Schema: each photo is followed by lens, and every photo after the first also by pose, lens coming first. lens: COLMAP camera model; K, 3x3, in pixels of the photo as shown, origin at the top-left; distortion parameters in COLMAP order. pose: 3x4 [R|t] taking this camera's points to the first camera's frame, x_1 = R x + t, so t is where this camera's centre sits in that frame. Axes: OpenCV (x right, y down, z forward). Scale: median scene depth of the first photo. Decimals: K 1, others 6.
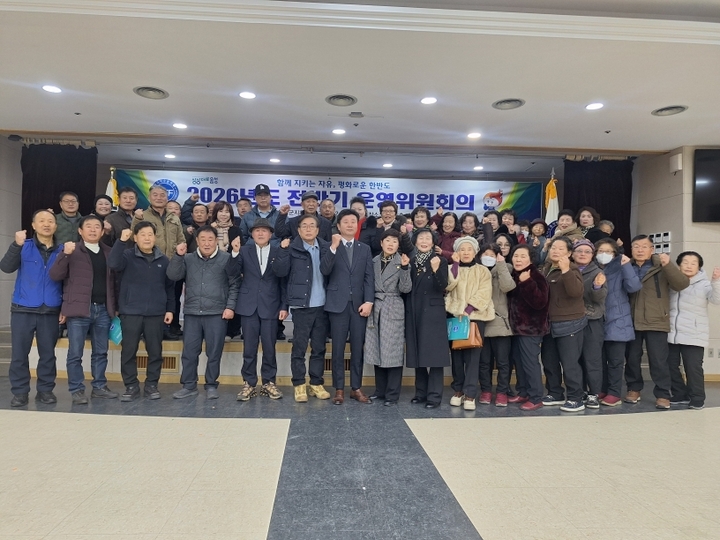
lens RADIAL K [[500.1, 0, 353.6], [0, 500.1, 271.3], [0, 0, 1]] dist [0.045666, -0.033443]
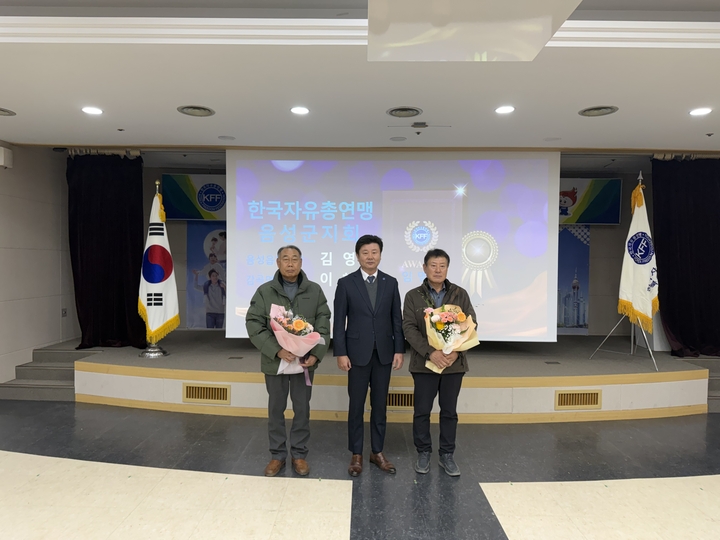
lens RADIAL K [[509.2, 0, 362.9], [0, 509.2, 275.0], [0, 0, 1]] dist [0.031626, -0.035002]
pose [[0.997296, -0.000861, -0.073484, -0.029662], [0.005012, 0.998400, 0.056315, -0.099604], [0.073318, -0.056531, 0.995705, 0.077905]]
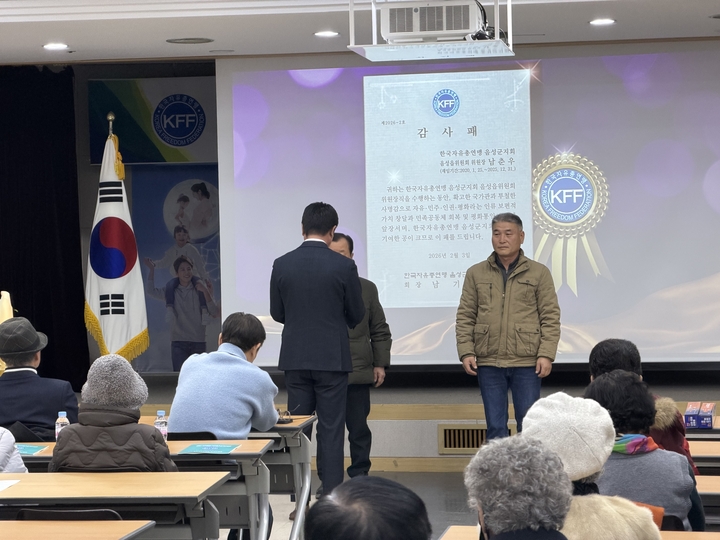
lens RADIAL K [[2133.2, 0, 361.9], [0, 2133.2, 272.3], [0, 0, 1]] dist [0.222018, 0.000000]
pose [[0.976041, -0.029760, -0.215542, 0.408945], [0.040631, 0.998106, 0.046183, -0.151906], [0.213760, -0.053834, 0.975402, -1.661006]]
